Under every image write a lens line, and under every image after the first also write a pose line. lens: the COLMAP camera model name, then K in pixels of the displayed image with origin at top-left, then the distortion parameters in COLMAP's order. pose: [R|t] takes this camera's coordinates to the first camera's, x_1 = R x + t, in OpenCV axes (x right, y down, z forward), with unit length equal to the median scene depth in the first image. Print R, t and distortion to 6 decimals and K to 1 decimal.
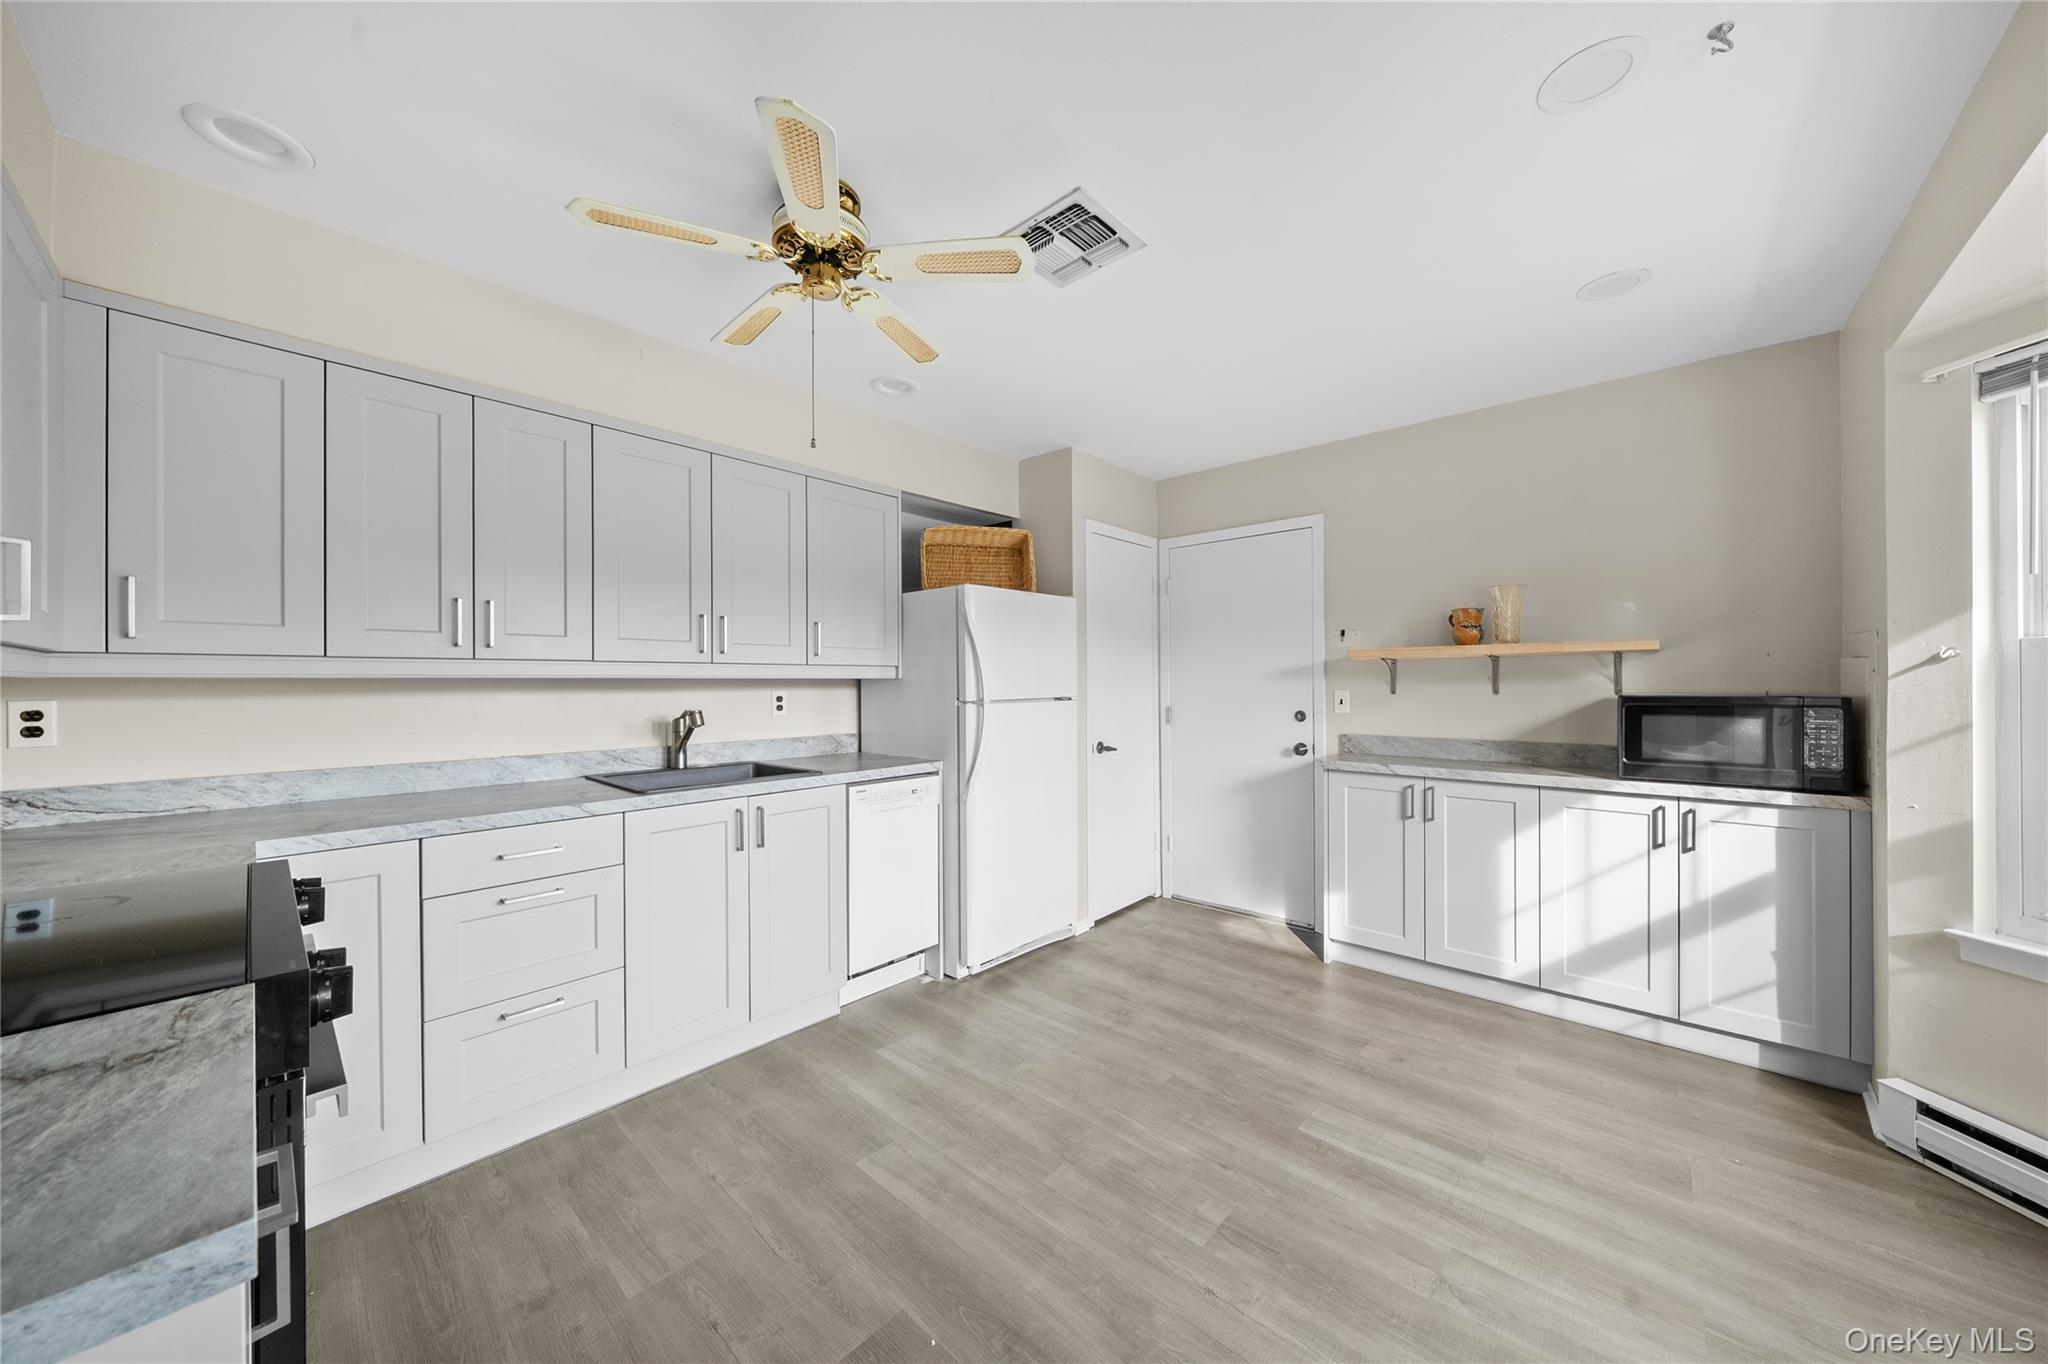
lens RADIAL K [[697.2, 0, 1011.3], [0, 697.2, 683.6], [0, 0, 1]] dist [-0.001655, -0.000089]
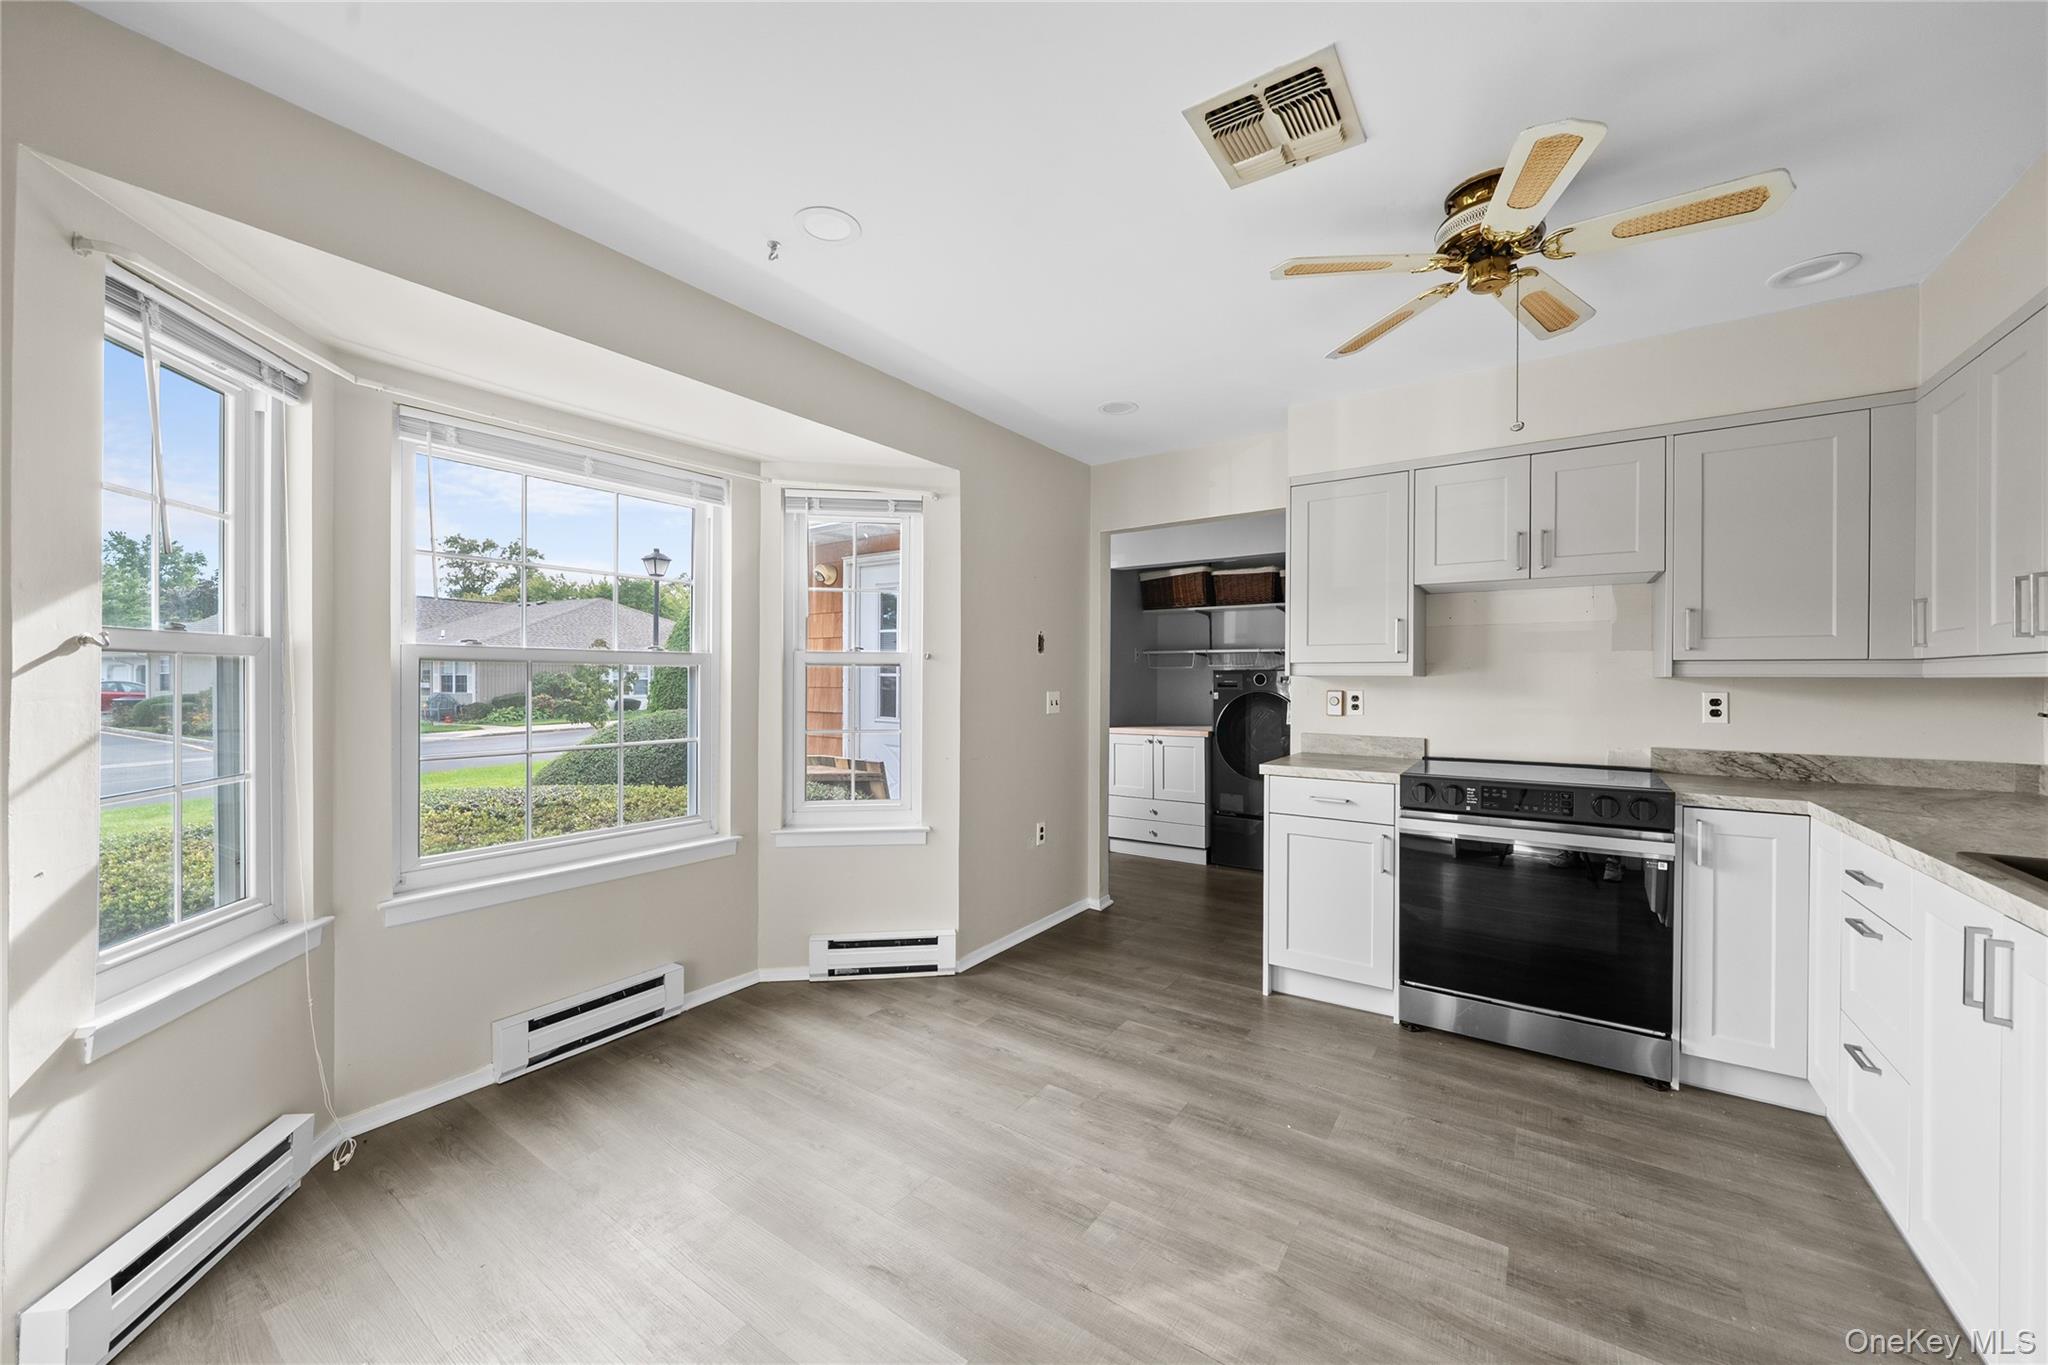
lens RADIAL K [[785.4, 0, 1023.7], [0, 785.4, 682.1], [0, 0, 1]] dist [-0.001896, -0.000122]
pose [[-0.988722, 0.001724, -0.149752, 0.551776], [0.000936, 0.999985, 0.005332, -0.002661], [0.149759, 0.005132, -0.988709, 2.038152]]
